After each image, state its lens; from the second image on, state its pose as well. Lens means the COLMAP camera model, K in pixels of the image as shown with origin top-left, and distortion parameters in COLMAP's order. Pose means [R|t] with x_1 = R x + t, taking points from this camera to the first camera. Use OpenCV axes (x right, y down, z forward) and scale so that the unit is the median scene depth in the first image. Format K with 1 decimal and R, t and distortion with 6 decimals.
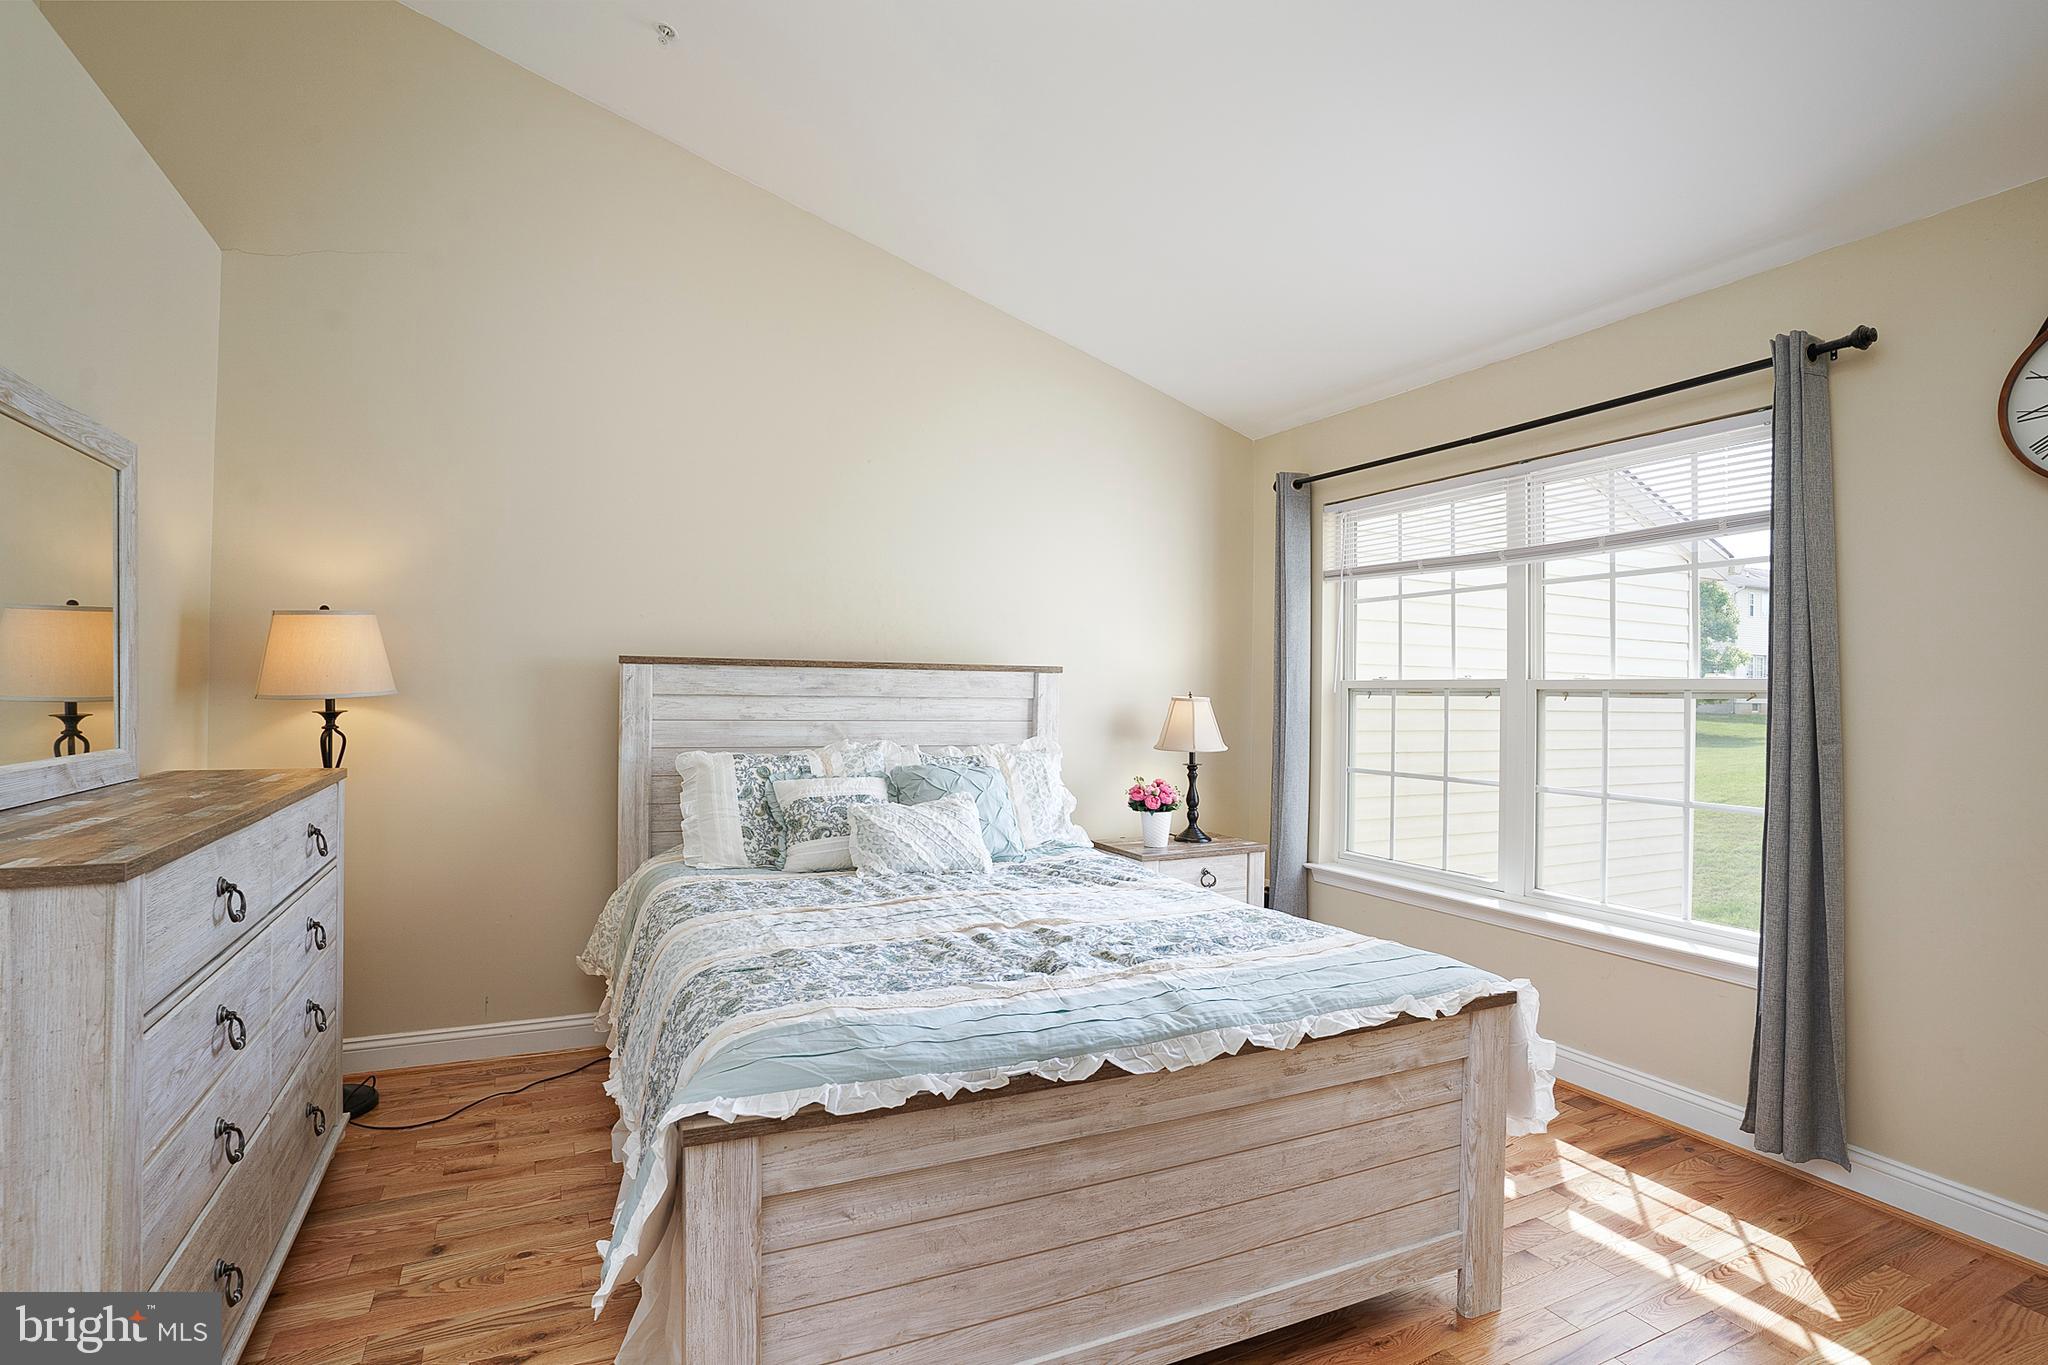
lens RADIAL K [[1021.8, 0, 1005.6], [0, 1021.8, 679.3], [0, 0, 1]] dist [-0.055610, 0.021393]
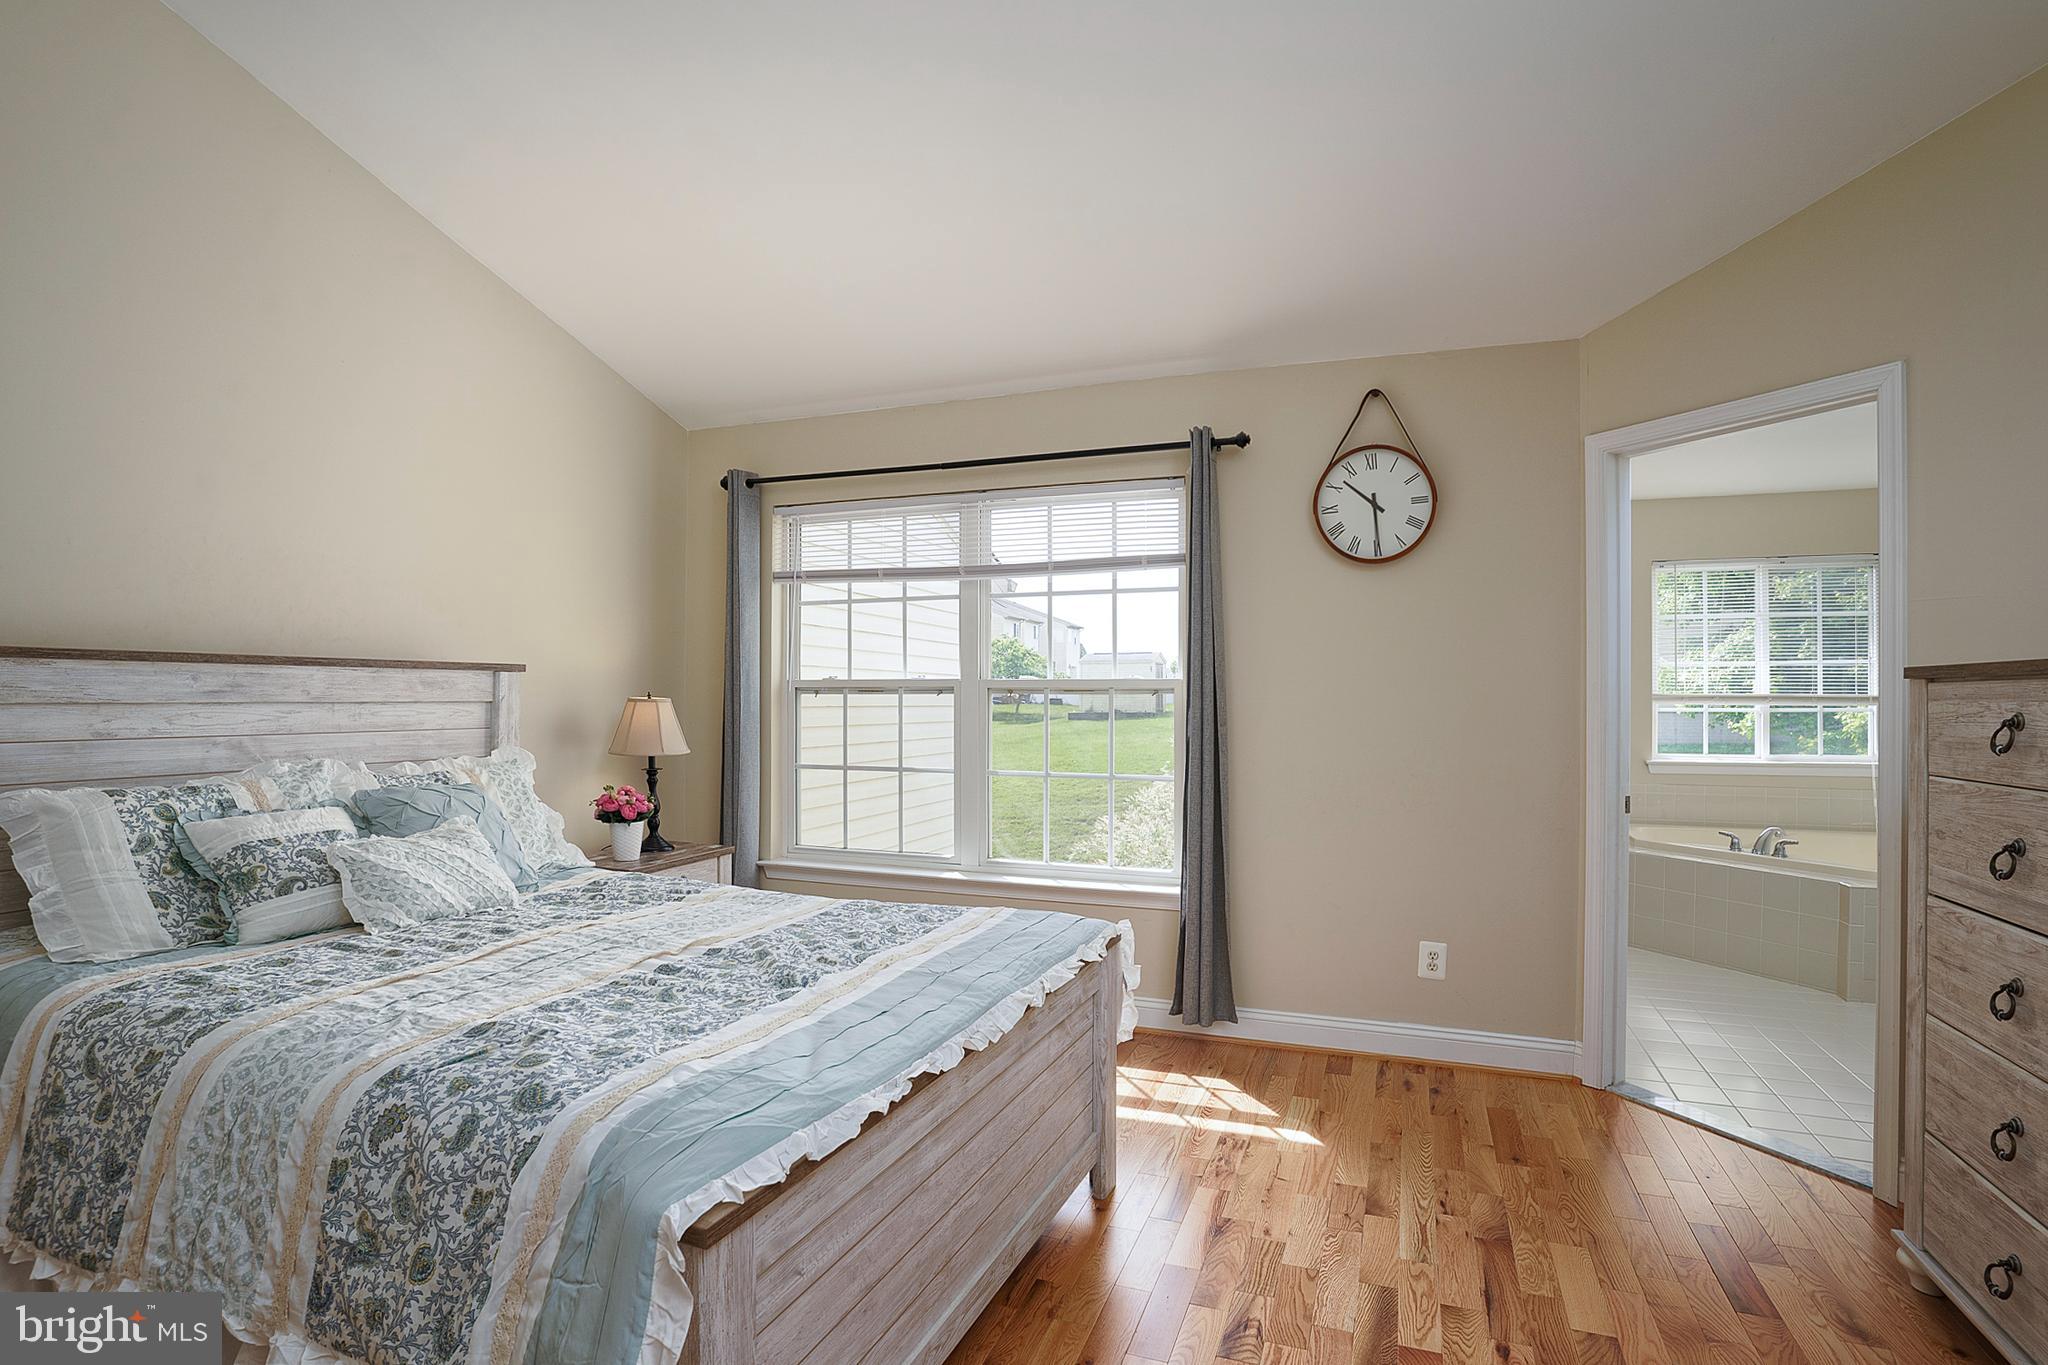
lens RADIAL K [[1021.8, 0, 1076.2], [0, 1021.8, 703.0], [0, 0, 1]] dist [-0.055610, 0.021393]
pose [[0.727340, -0.015100, 0.686112, -0.260673], [-0.002153, 0.999703, 0.024284, -0.001866], [-0.686274, -0.019139, 0.727091, 0.079352]]
